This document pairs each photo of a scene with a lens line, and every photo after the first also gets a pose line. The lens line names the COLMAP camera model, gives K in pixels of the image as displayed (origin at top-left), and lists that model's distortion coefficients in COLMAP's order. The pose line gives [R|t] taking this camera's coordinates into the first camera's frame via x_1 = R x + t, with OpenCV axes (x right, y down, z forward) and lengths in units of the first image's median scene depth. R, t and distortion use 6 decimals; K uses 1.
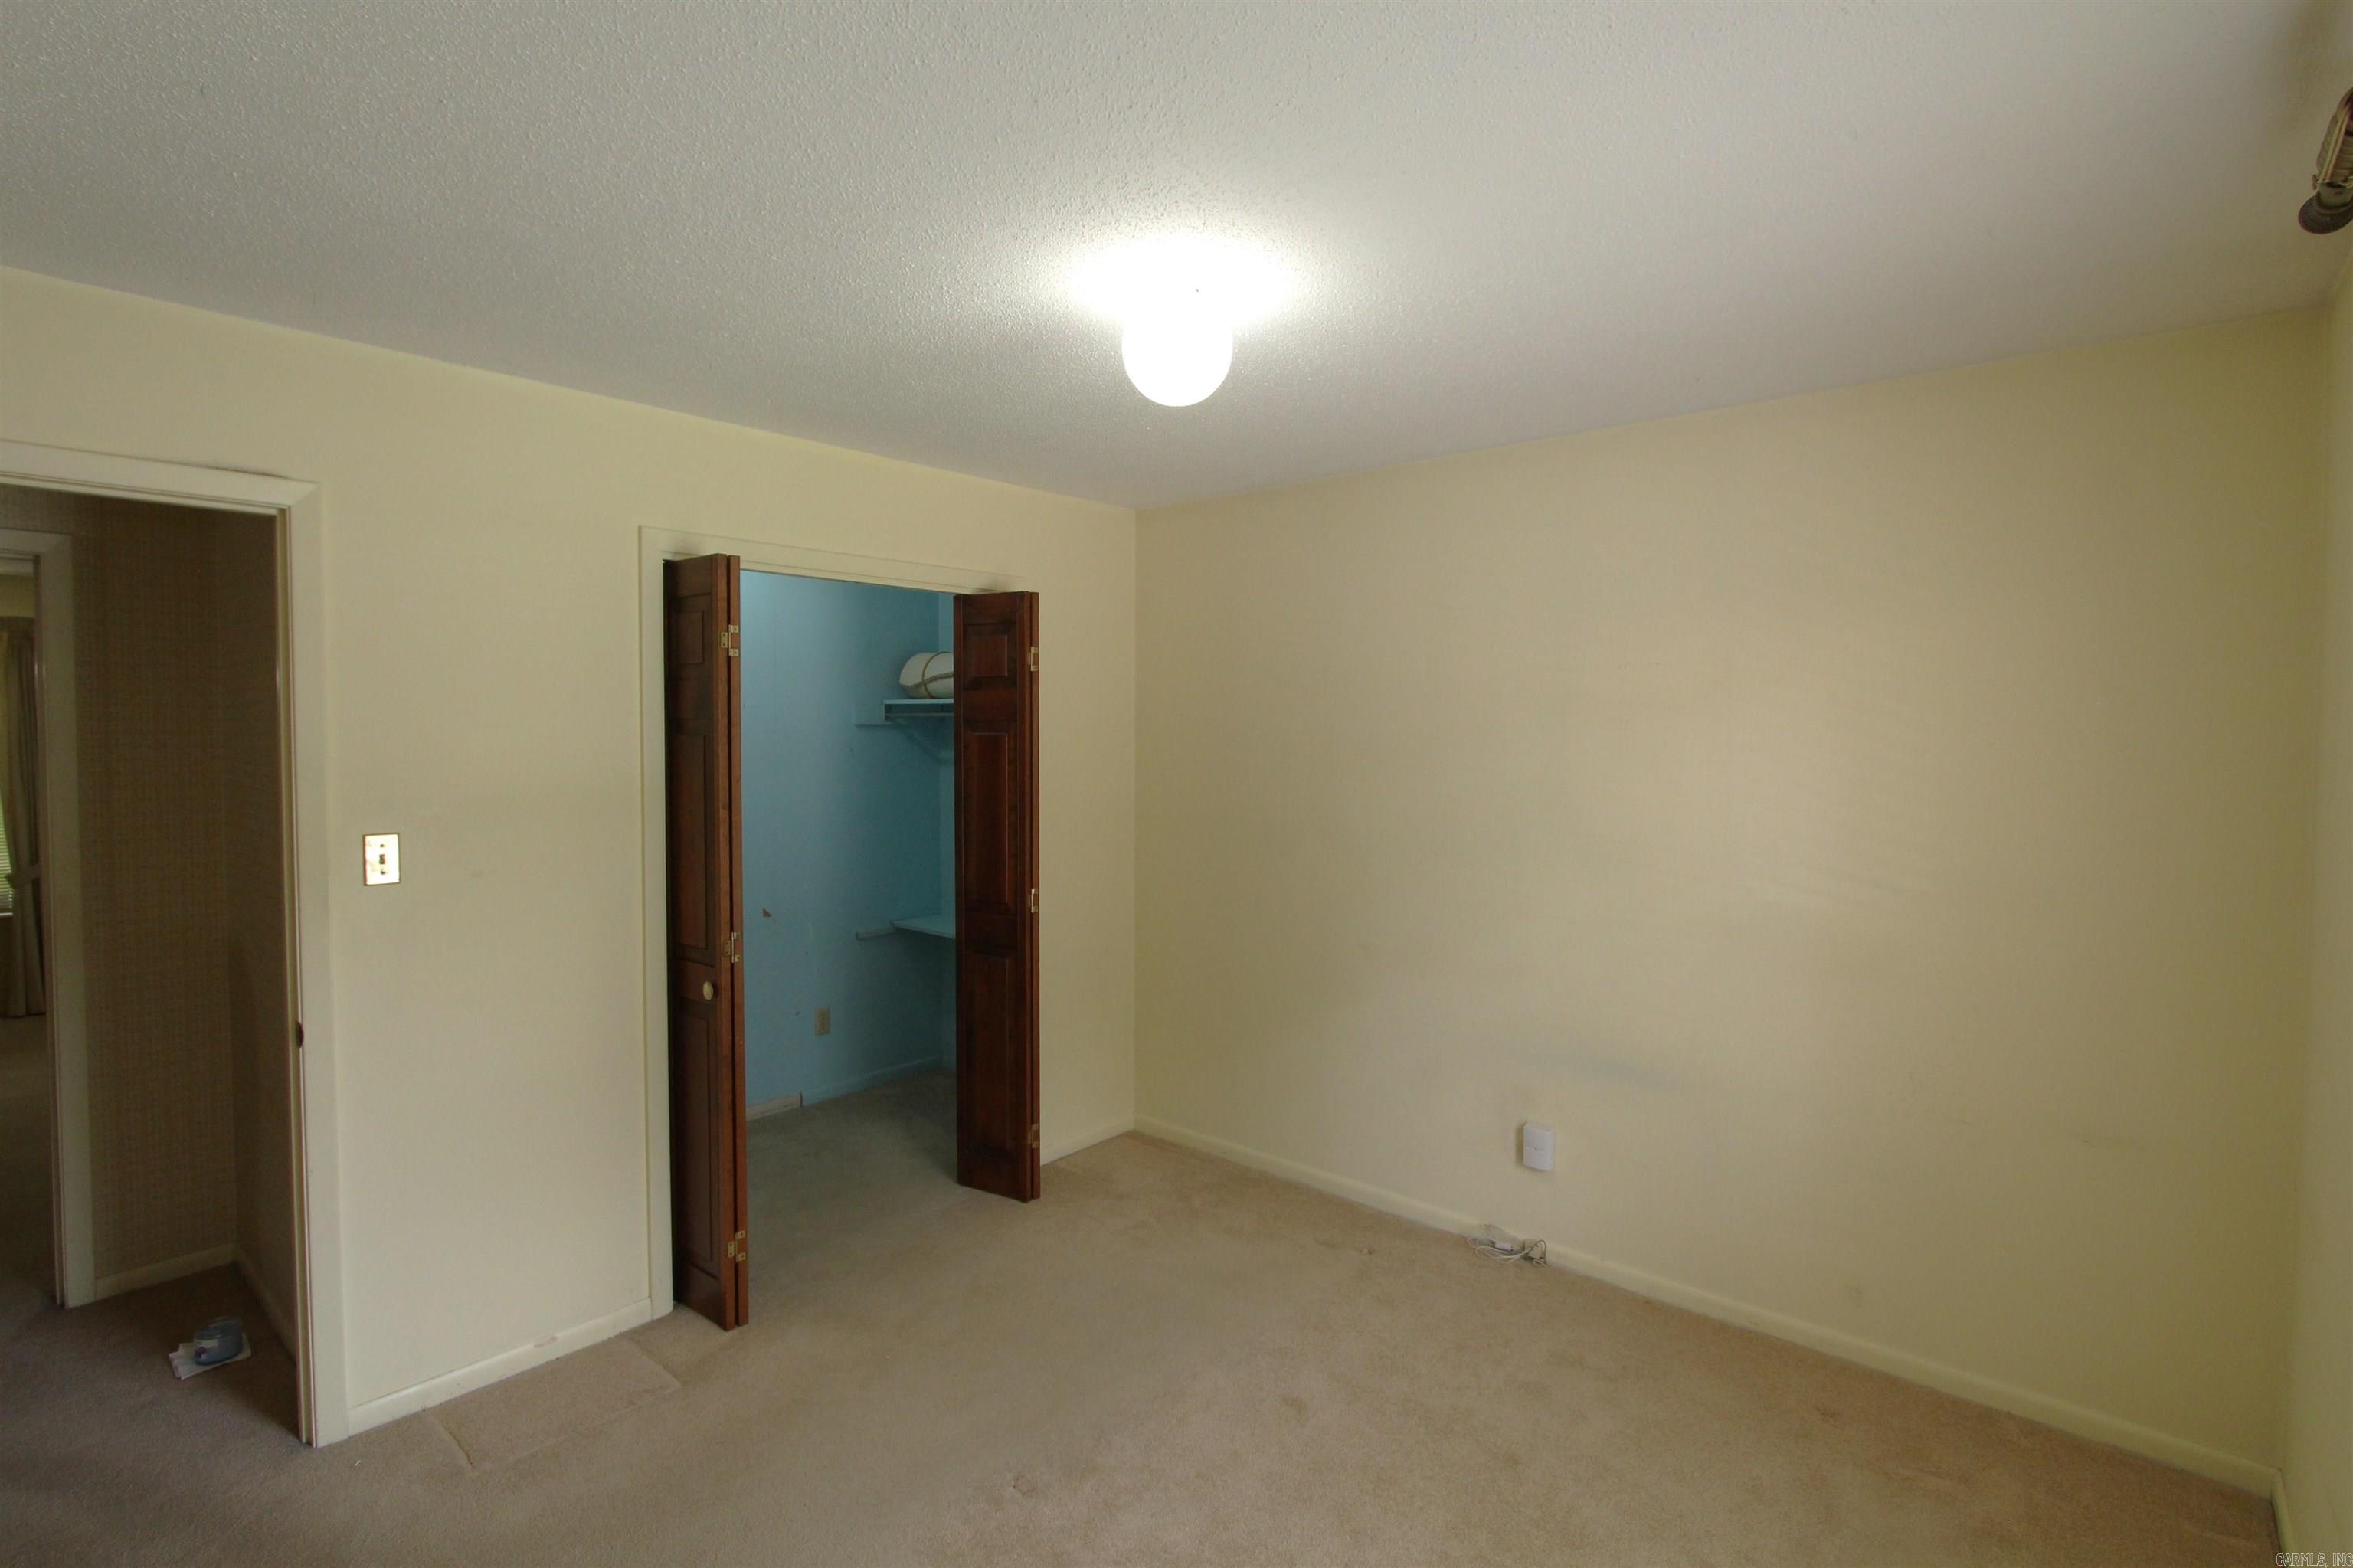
lens RADIAL K [[1115.0, 0, 1160.6], [0, 1115.0, 773.6], [0, 0, 1]] dist [-0.010189, 0.000563]
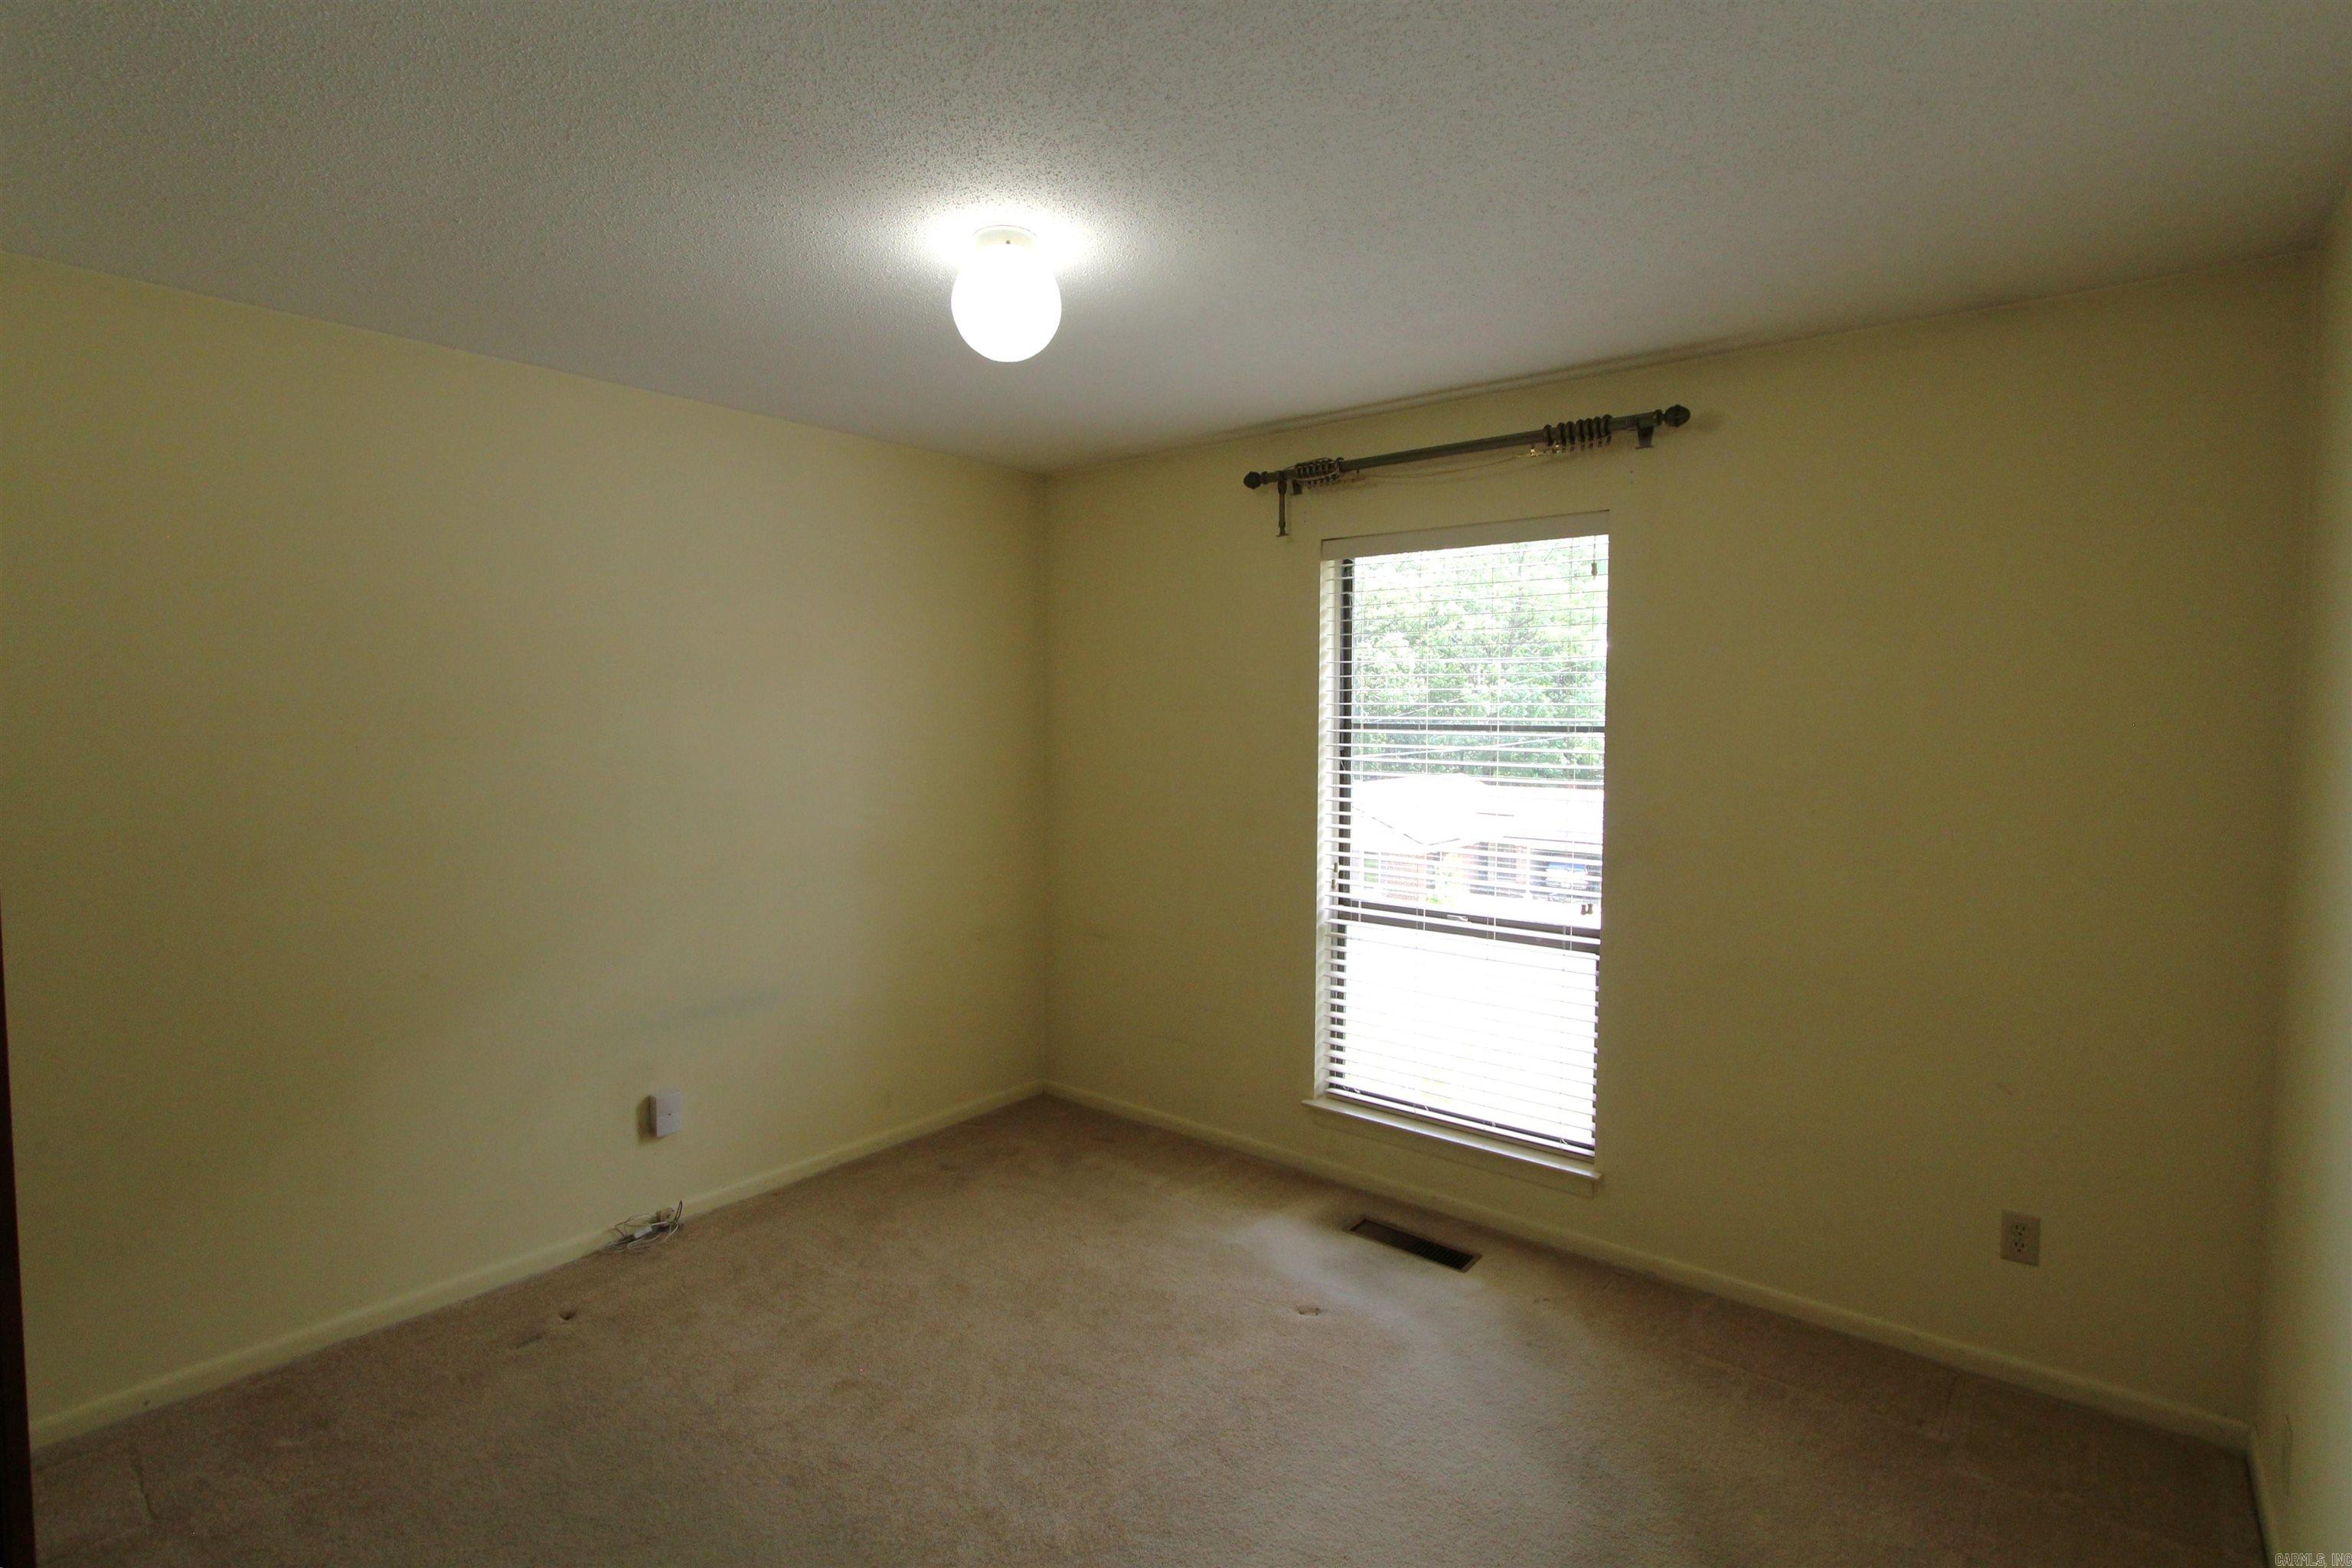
lens RADIAL K [[1114.5, 0, 1160.1], [0, 1114.5, 773.6], [0, 0, 1]] dist [-0.010189, 0.000563]
pose [[-0.060284, -0.055144, 0.996657, -0.646940], [0.018525, 0.998239, 0.056352, -0.011907], [-0.998009, 0.021860, -0.059157, 0.610298]]
